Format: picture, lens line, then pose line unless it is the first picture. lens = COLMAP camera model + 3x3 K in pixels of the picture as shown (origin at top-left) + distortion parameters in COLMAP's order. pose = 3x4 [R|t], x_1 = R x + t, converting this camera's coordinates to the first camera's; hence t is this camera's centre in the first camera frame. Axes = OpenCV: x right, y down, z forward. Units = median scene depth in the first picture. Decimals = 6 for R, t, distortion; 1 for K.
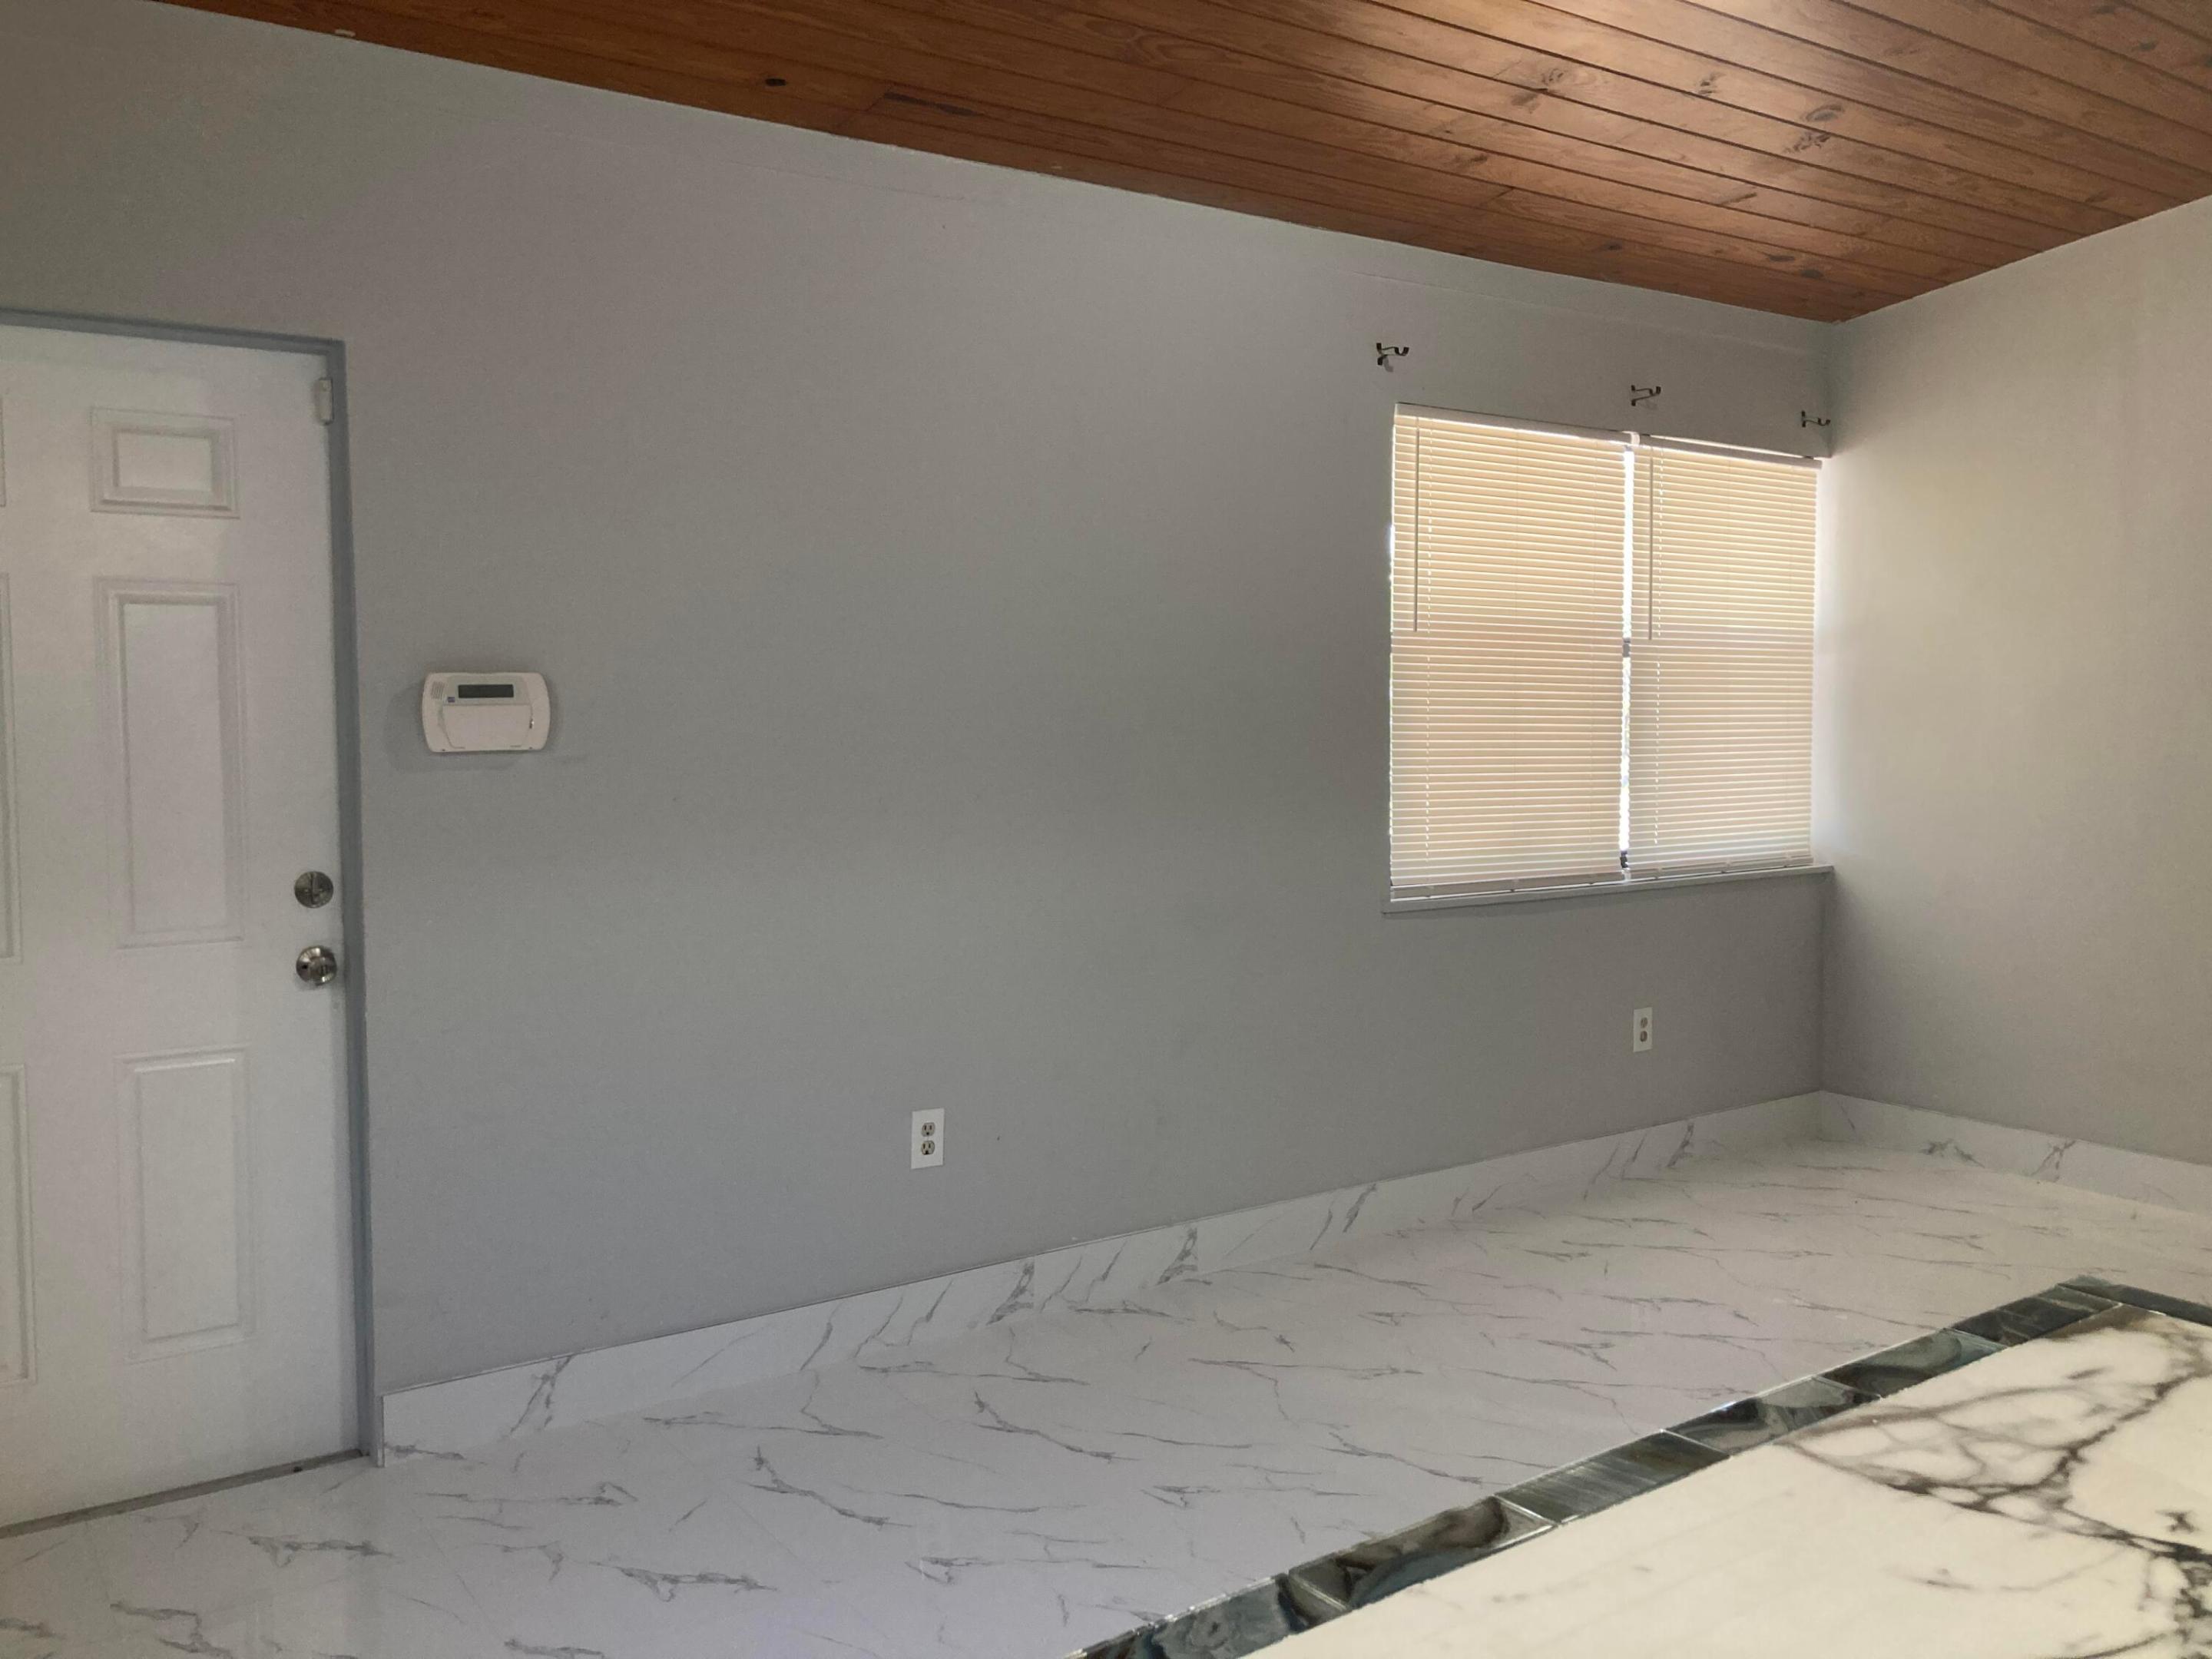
lens RADIAL K [[1867.1, 0, 1091.7], [0, 1867.1, 810.5], [0, 0, 1]] dist [0.056805, -0.000678]
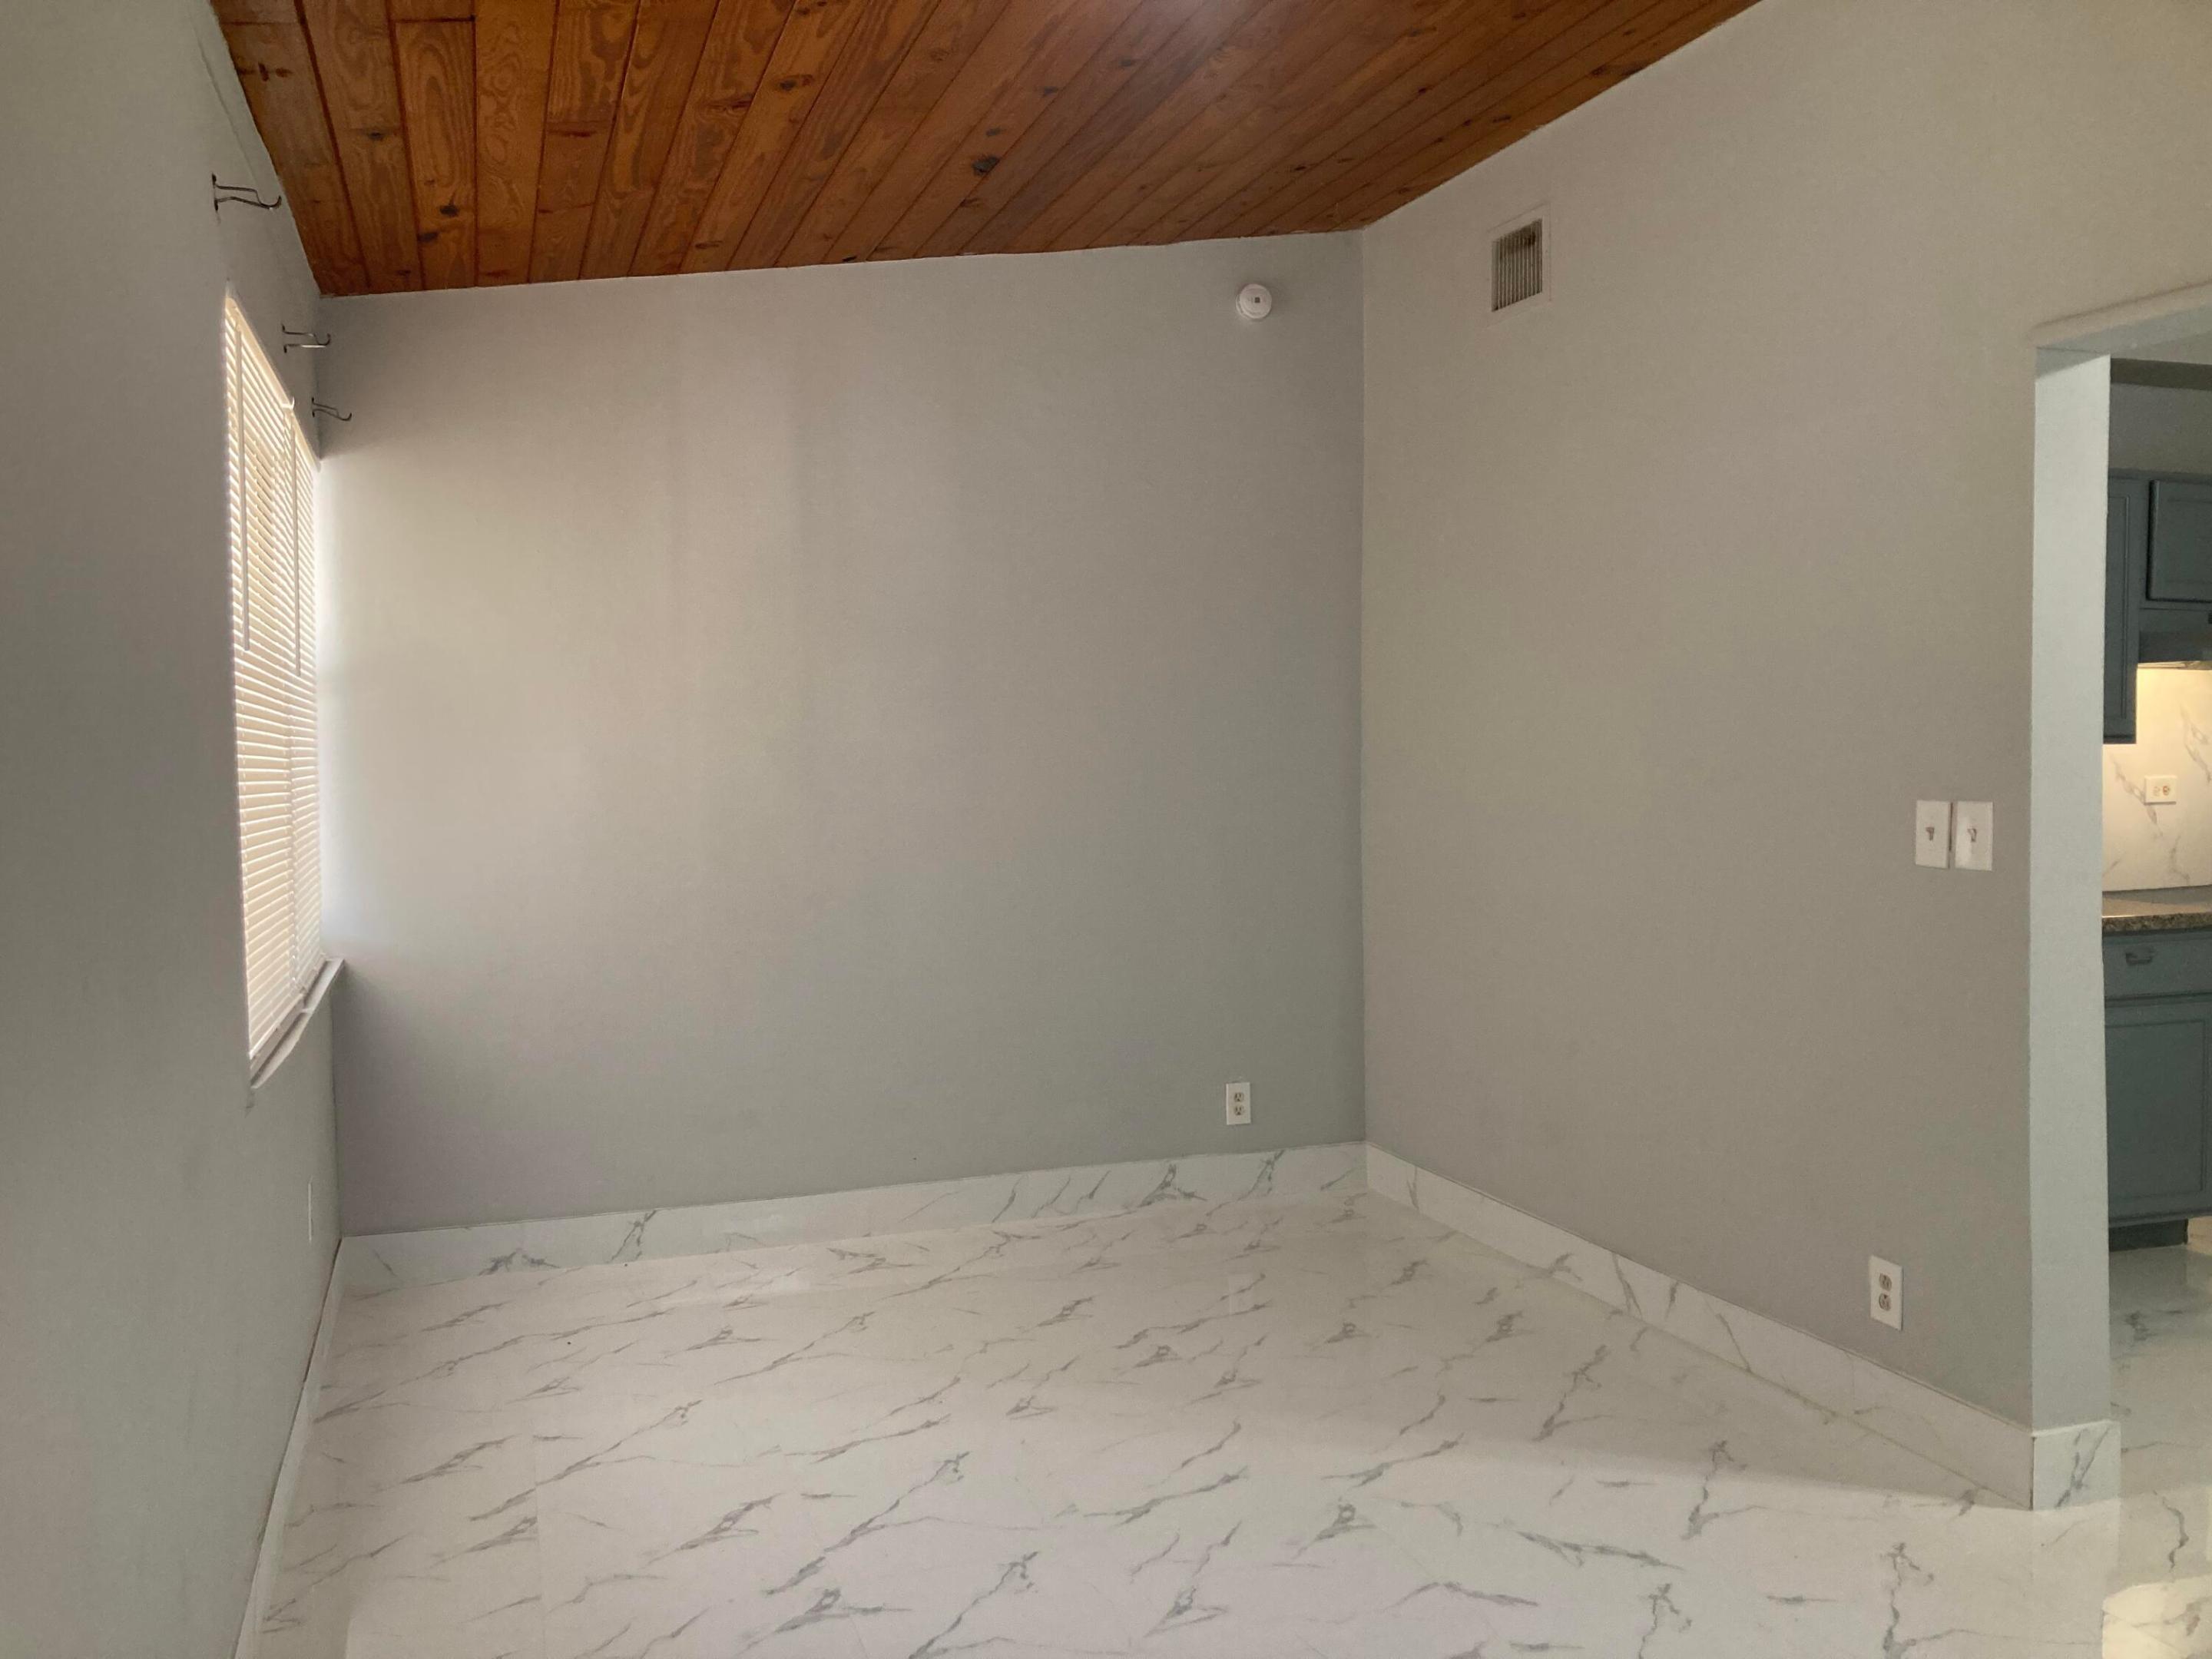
lens RADIAL K [[1867.1, 0, 1091.7], [0, 1867.1, 810.5], [0, 0, 1]] dist [0.056805, -0.000678]
pose [[0.294938, -0.041498, 0.954615, -0.365357], [0.065705, 0.997572, 0.023065, -0.041627], [-0.953255, 0.055920, 0.296949, 0.561994]]
